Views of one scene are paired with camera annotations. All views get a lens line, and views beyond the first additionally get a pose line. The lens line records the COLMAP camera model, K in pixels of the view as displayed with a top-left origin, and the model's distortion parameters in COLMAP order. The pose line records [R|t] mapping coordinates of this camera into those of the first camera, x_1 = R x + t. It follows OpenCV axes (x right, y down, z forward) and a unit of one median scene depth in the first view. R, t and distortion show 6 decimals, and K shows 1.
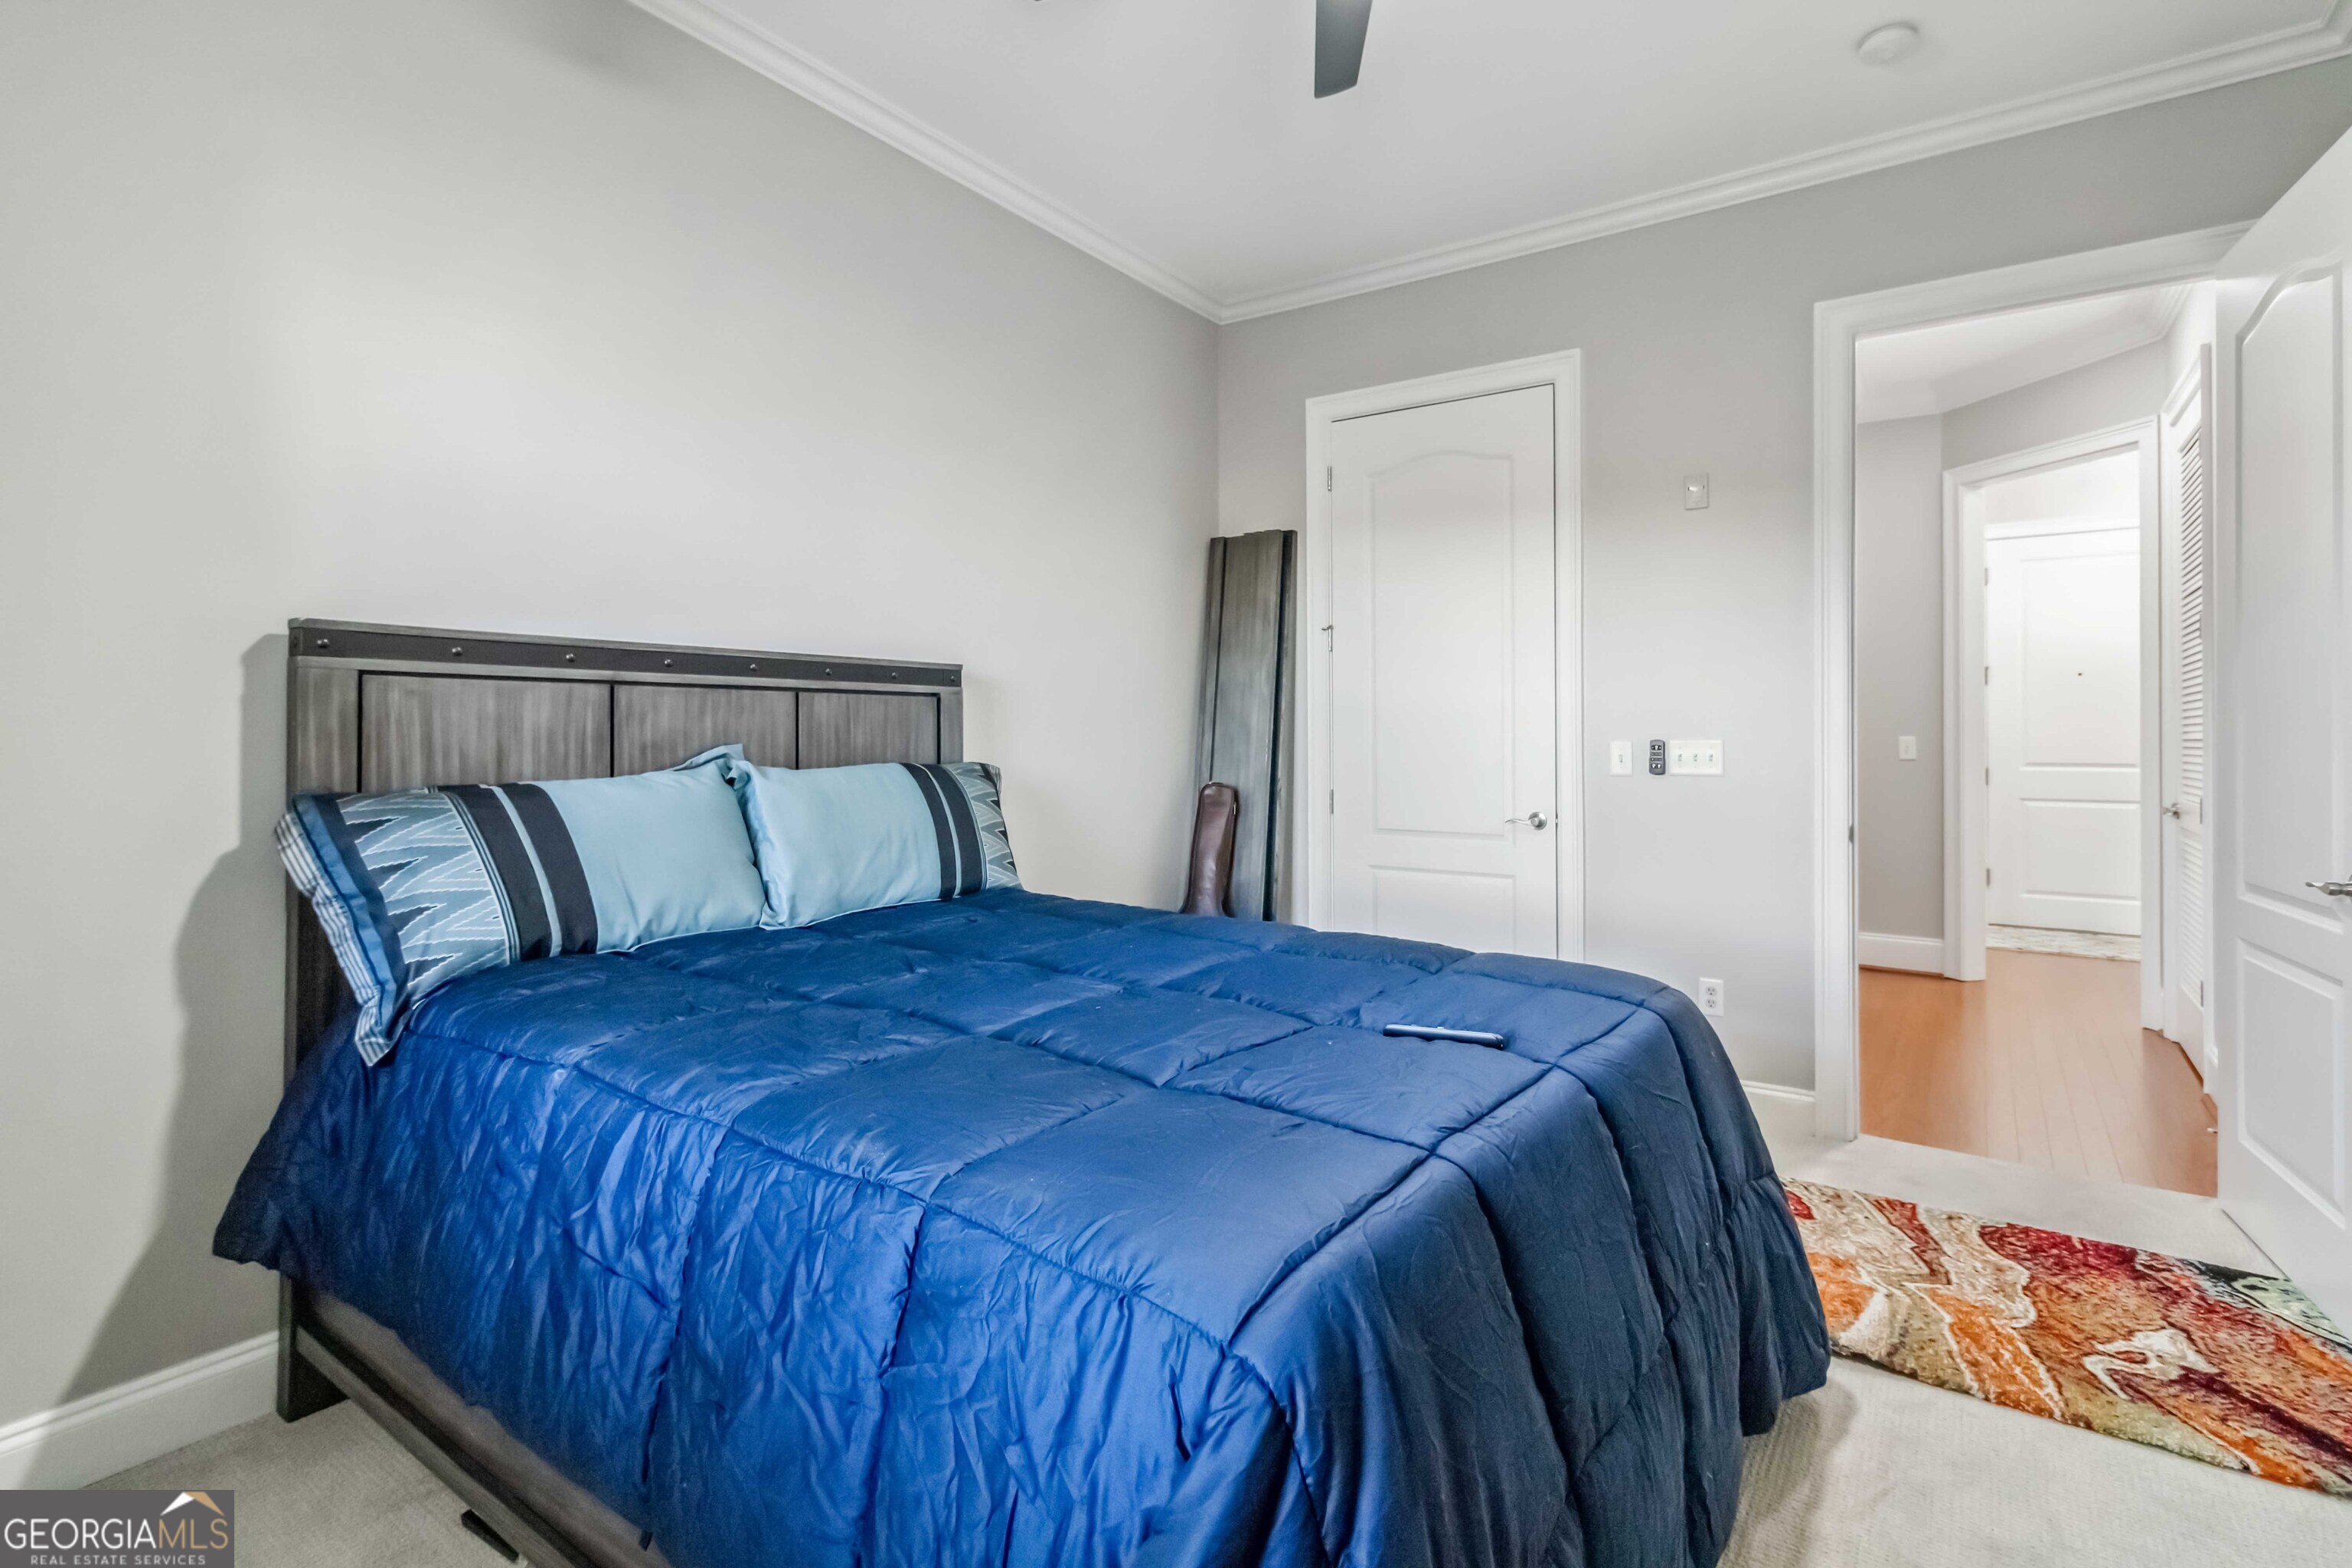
lens RADIAL K [[1121.0, 0, 1194.3], [0, 1121.0, 756.9], [0, 0, 1]] dist [0.002062, 0.000190]
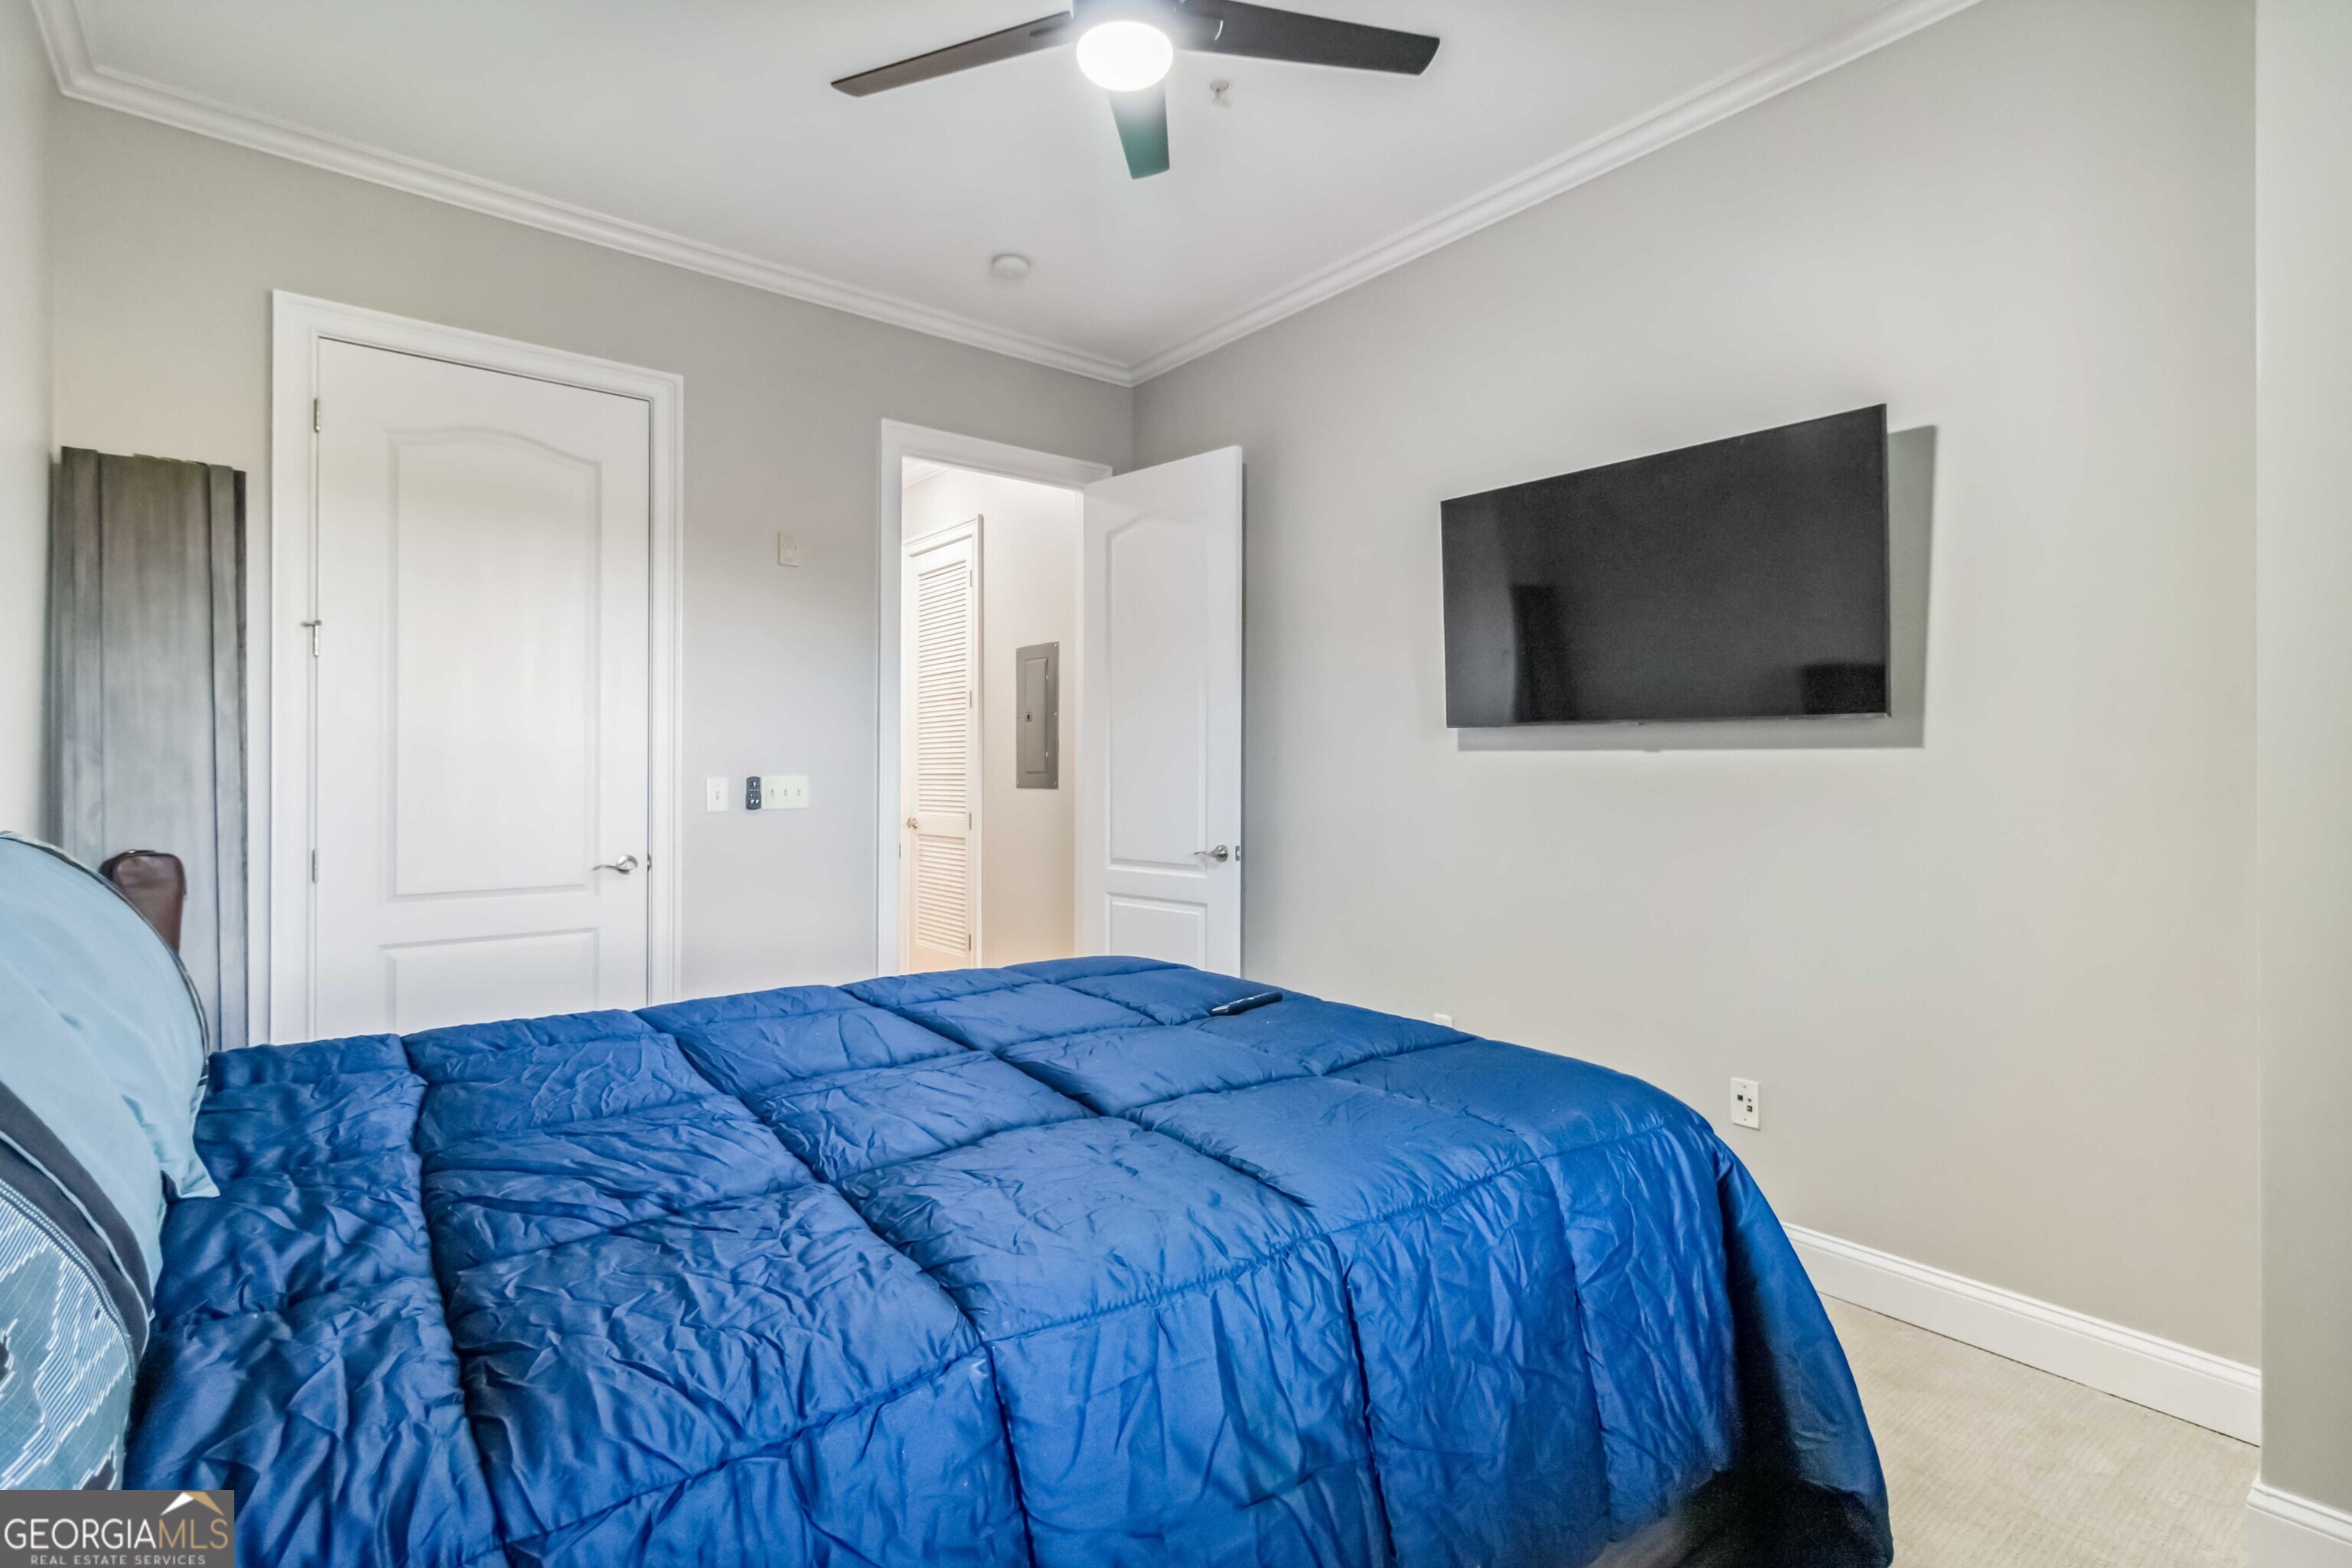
lens RADIAL K [[1087.9, 0, 1183.9], [0, 1087.9, 766.1], [0, 0, 1]] dist [0.002424, 0.000666]
pose [[0.288707, -0.009062, 0.957374, -0.437373], [0.011531, 0.999916, 0.005987, -0.025653], [-0.957348, 0.009311, 0.288788, 0.308478]]
